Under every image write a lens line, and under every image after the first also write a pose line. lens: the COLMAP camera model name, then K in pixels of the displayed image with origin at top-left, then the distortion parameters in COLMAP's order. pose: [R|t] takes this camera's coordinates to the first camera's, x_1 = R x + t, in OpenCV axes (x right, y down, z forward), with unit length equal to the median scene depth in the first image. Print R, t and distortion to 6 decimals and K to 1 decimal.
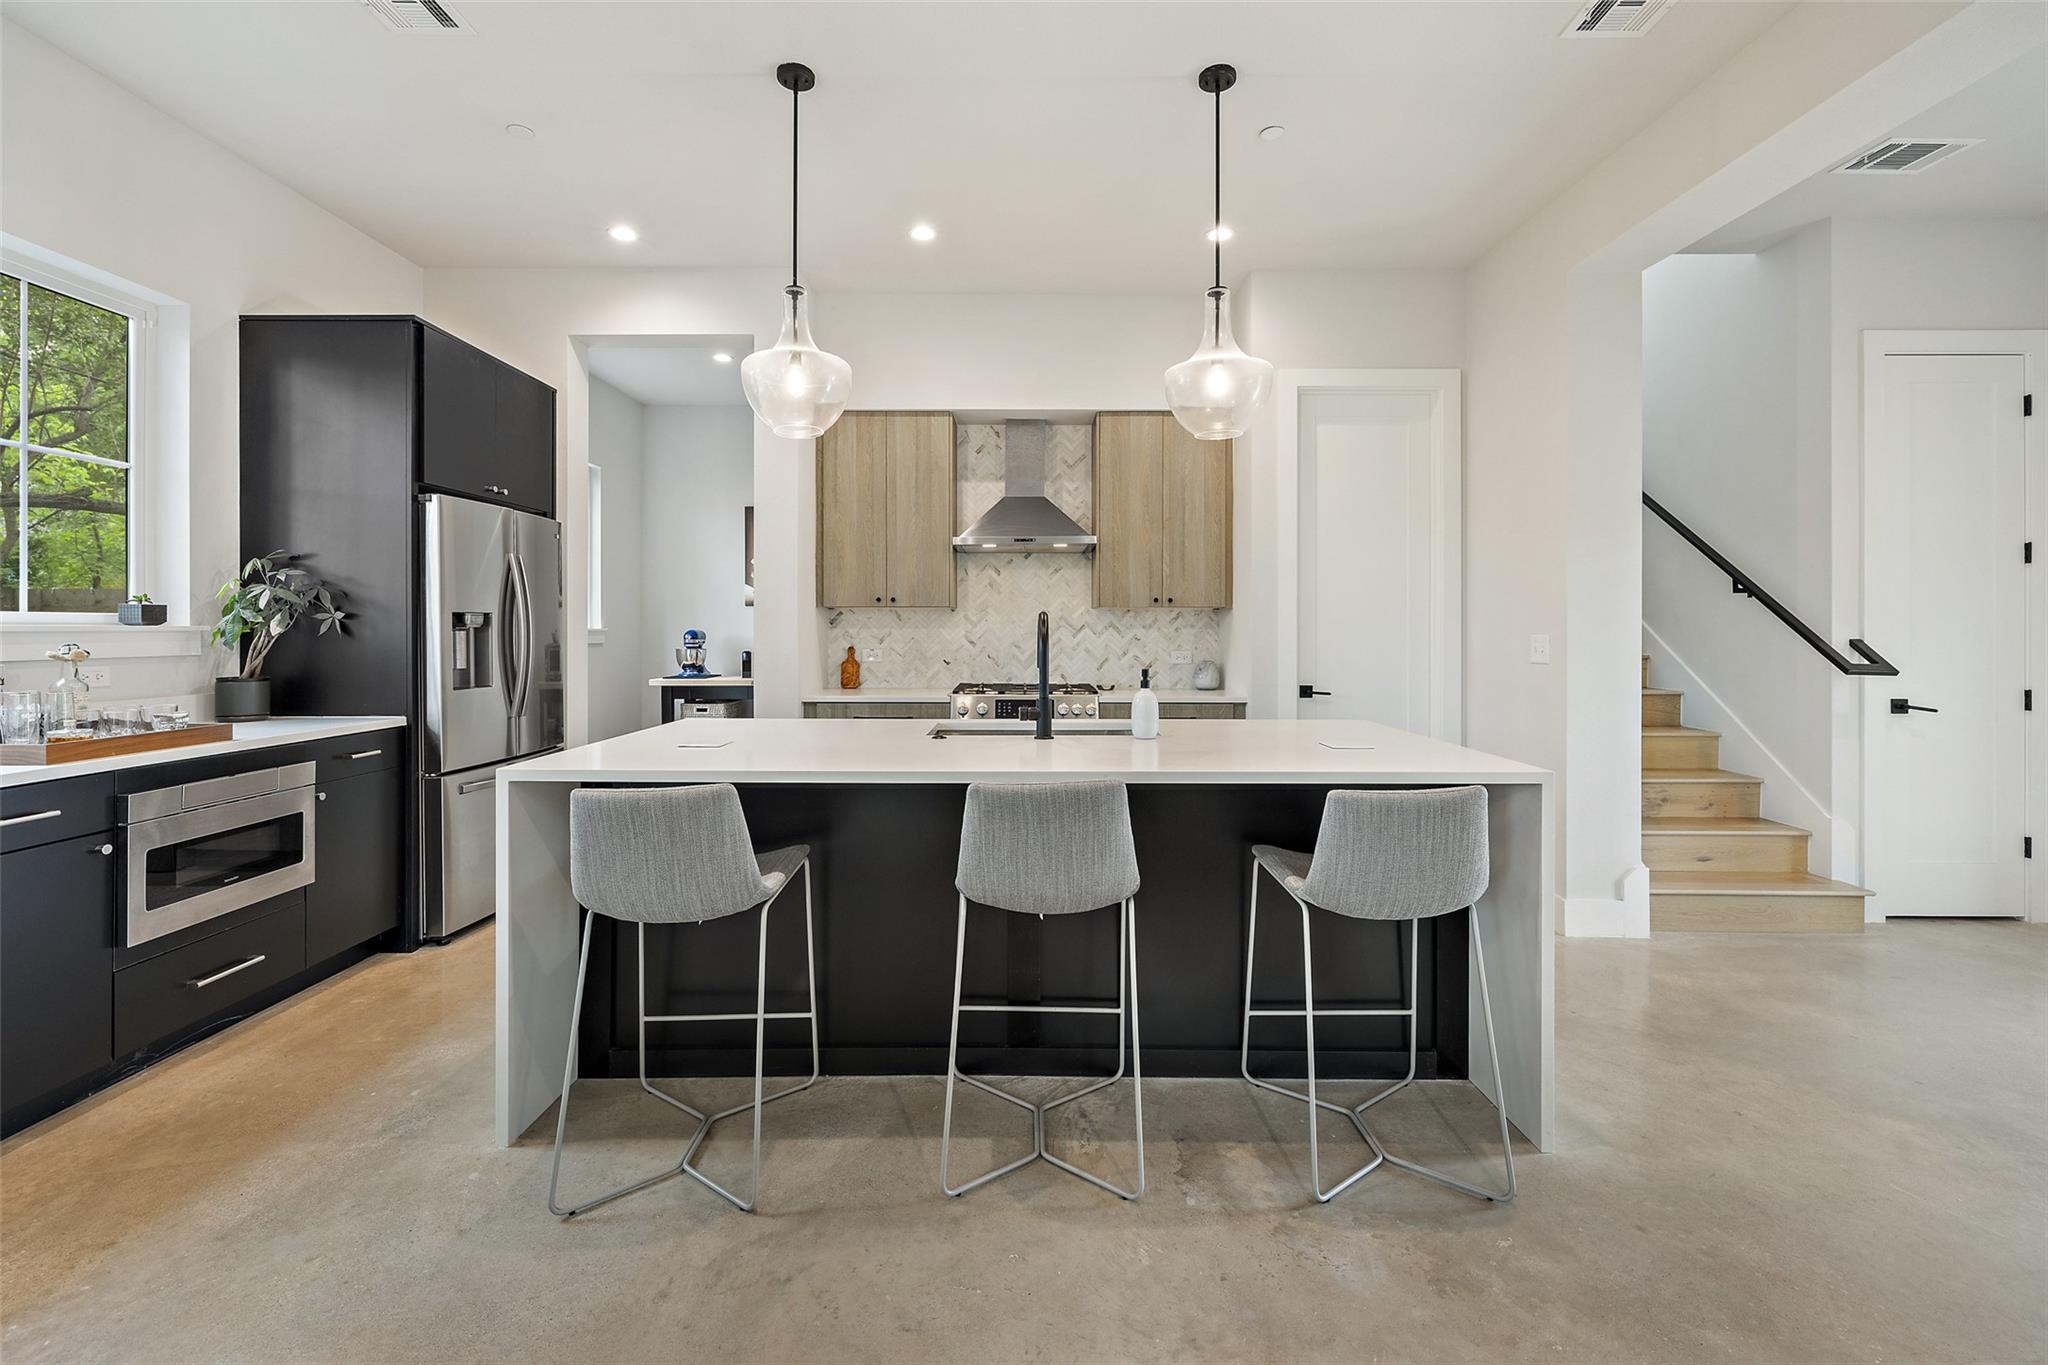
lens RADIAL K [[875.6, 0, 1024.2], [0, 875.6, 628.2], [0, 0, 1]] dist [0.000025, 0.000024]
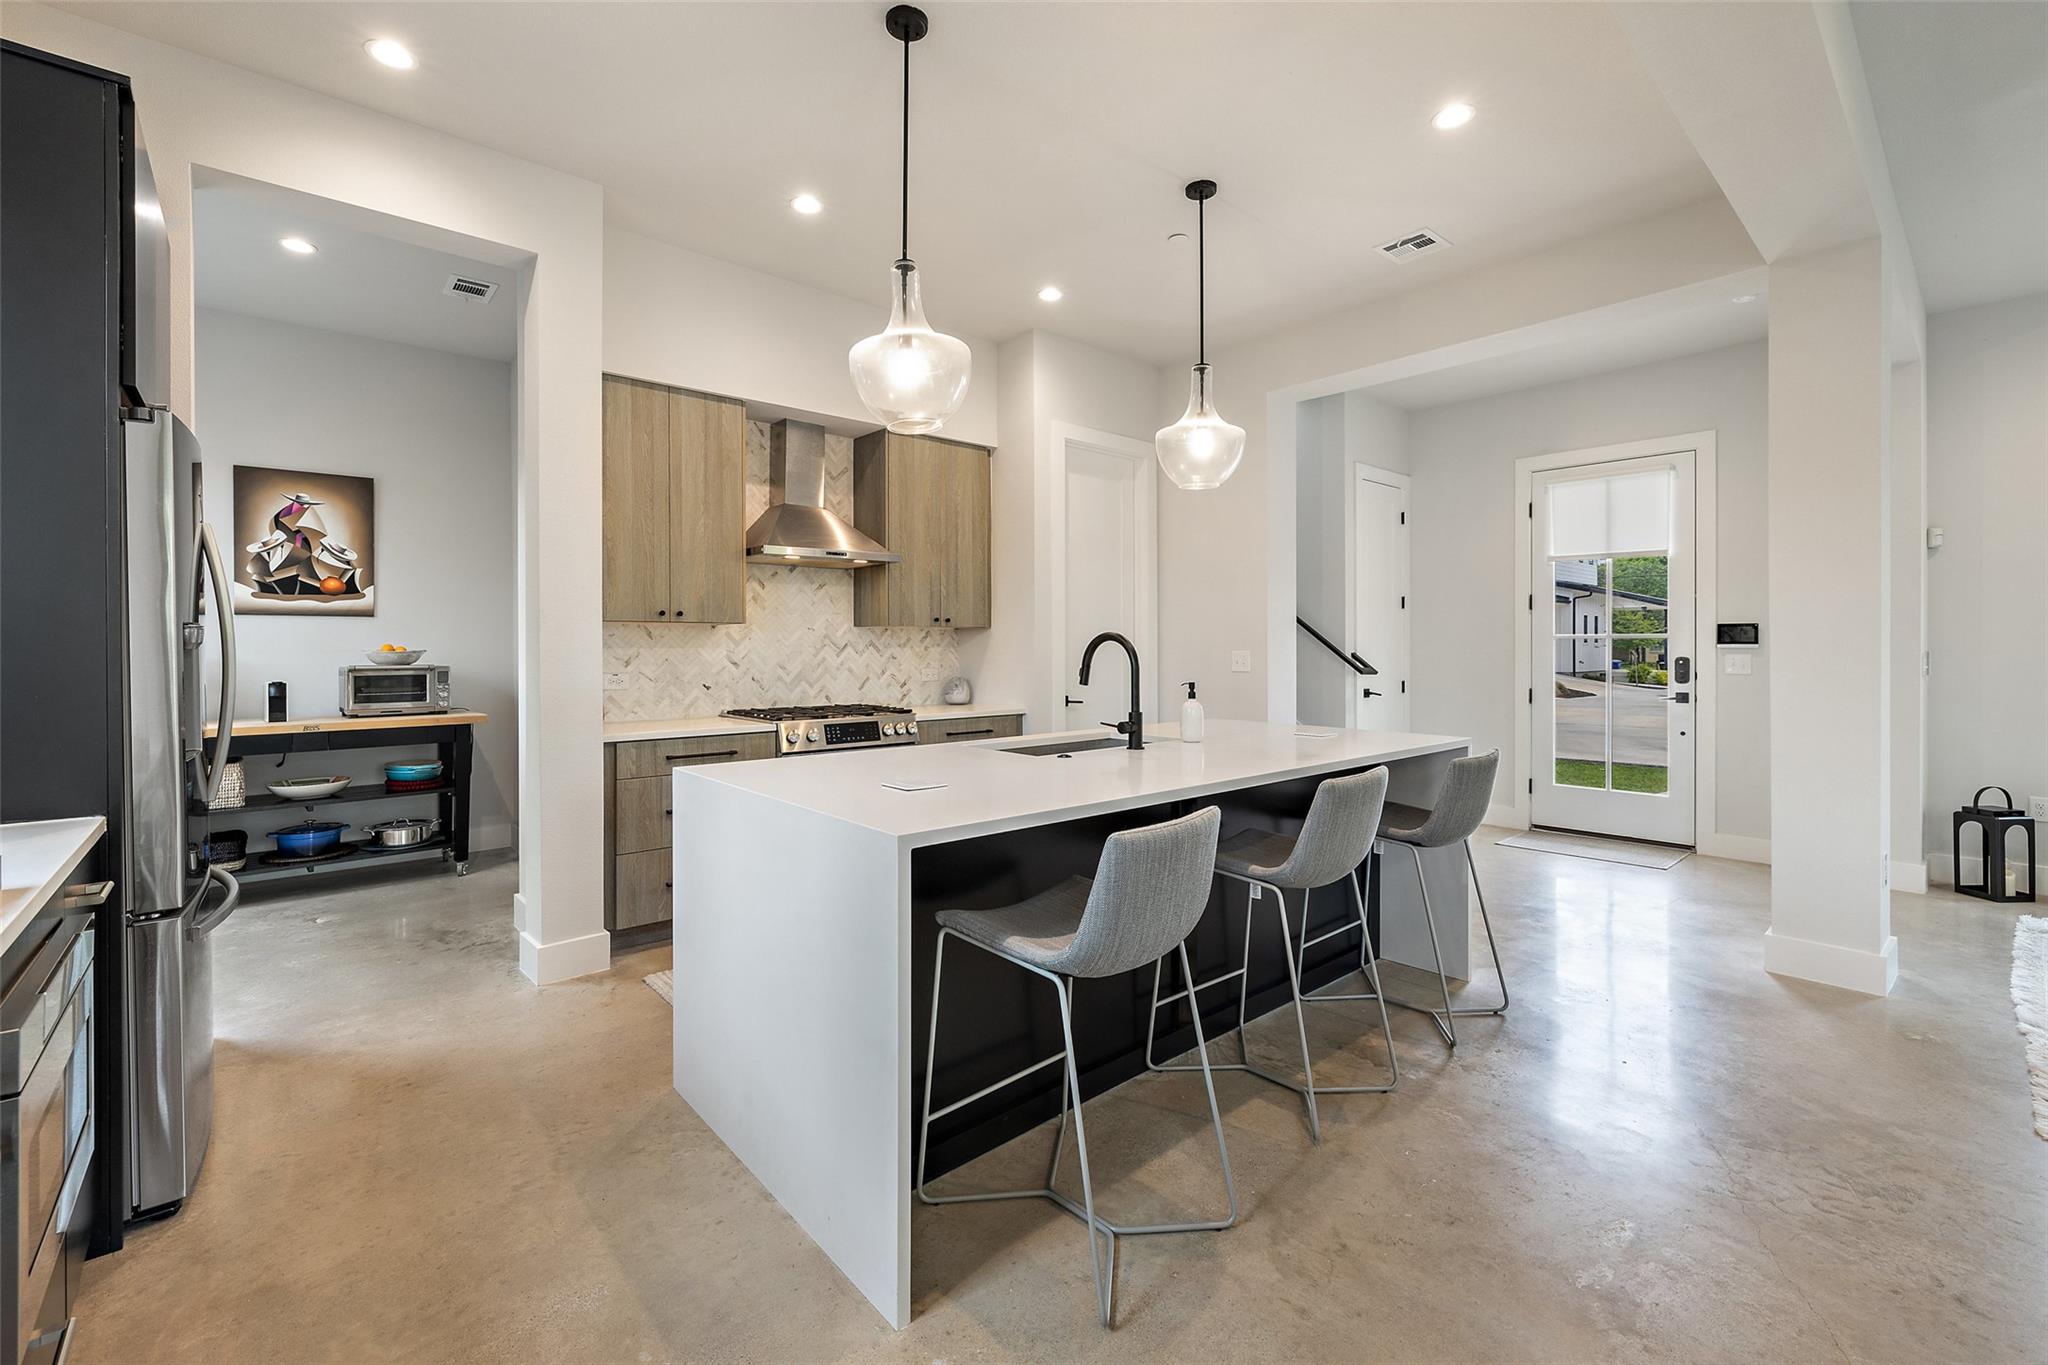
lens RADIAL K [[868.7, 0, 1026.7], [0, 868.7, 646.9], [0, 0, 1]] dist [0.000744, 0.000380]
pose [[0.748933, -0.002705, 0.662640, -0.490408], [0.001909, 0.999996, 0.001925, -0.001971], [-0.662643, -0.000177, 0.748936, 0.172512]]
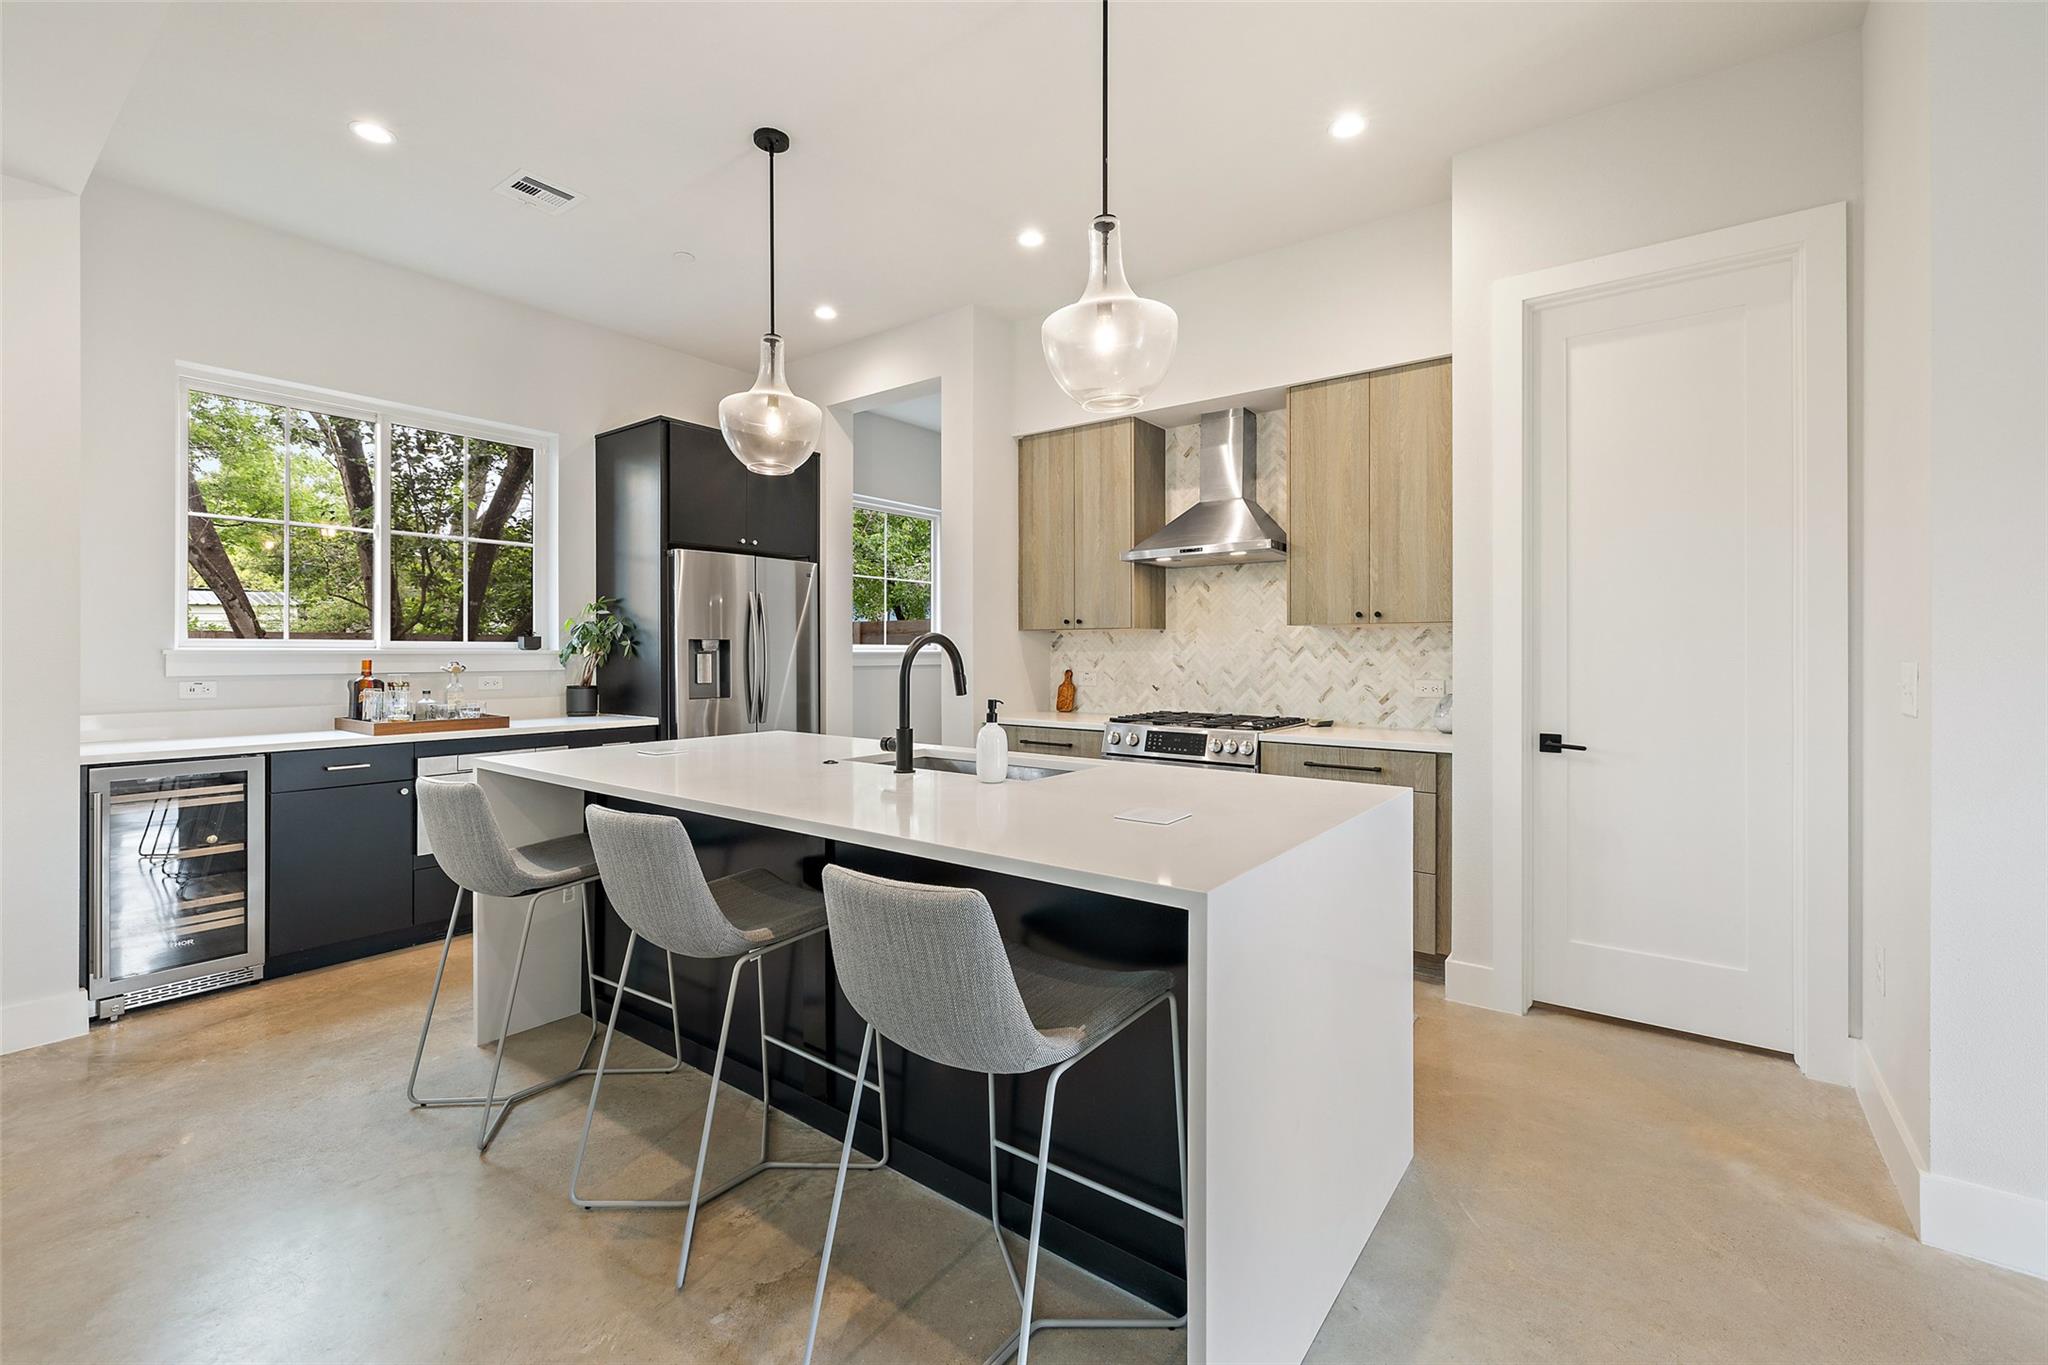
lens RADIAL K [[865.6, 0, 1026.8], [0, 865.6, 651.3], [0, 0, 1]] dist [-0.000357, 0.000242]
pose [[0.799088, -0.001177, -0.601213, 0.410812], [0.001440, 0.999999, -0.000044, 0.000239], [0.601213, -0.000830, 0.799089, 0.220028]]
